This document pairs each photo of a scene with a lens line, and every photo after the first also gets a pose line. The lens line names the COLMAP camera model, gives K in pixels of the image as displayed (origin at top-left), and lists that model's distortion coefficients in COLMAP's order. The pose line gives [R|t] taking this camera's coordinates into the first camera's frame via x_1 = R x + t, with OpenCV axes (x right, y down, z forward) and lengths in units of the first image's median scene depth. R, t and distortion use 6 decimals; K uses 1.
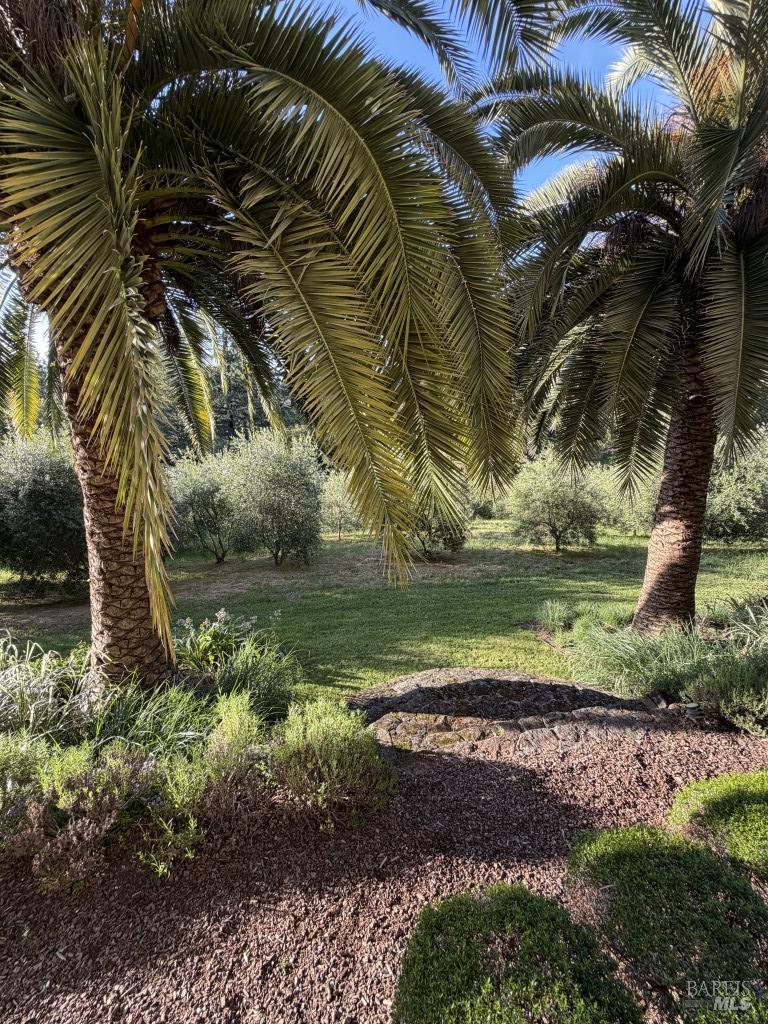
lens RADIAL K [[408.1, 0, 384.0], [0, 408.1, 512.0], [0, 0, 1]] dist [-0.003711, 0.000025]
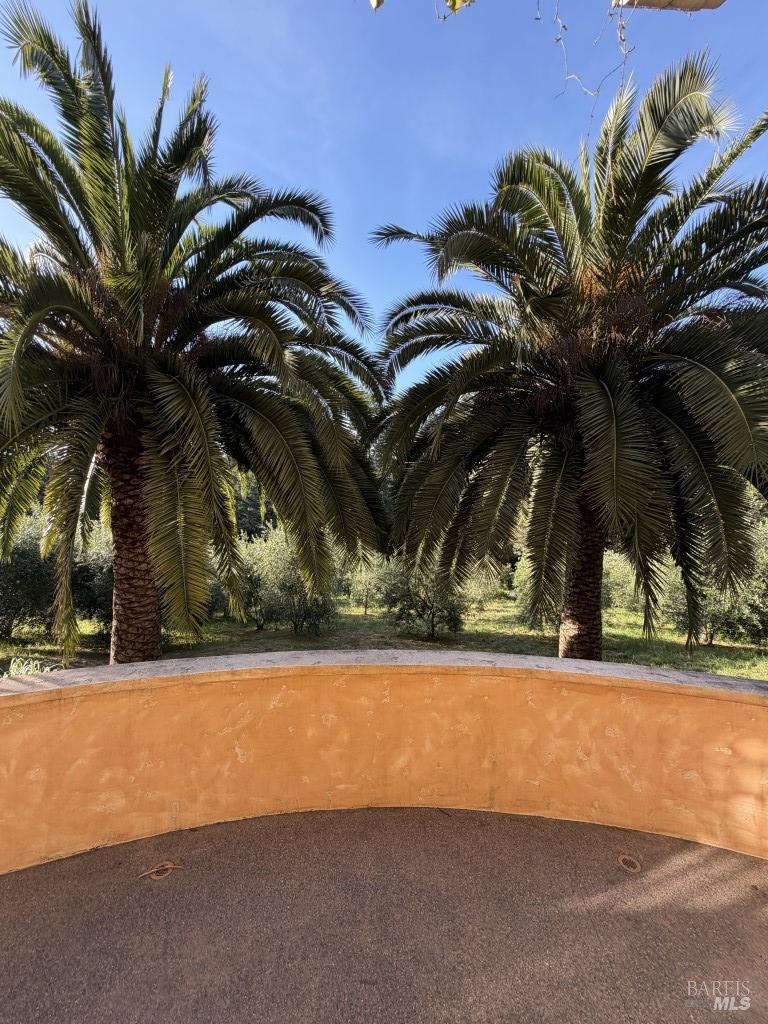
lens RADIAL K [[408.1, 0, 384.0], [0, 408.1, 512.0], [0, 0, 1]] dist [-0.003711, 0.000025]
pose [[0.981041, 0.008378, -0.193621, 0.274726], [-0.042500, 0.984047, -0.172758, -0.031862], [0.189085, 0.177712, 0.965746, -0.174255]]
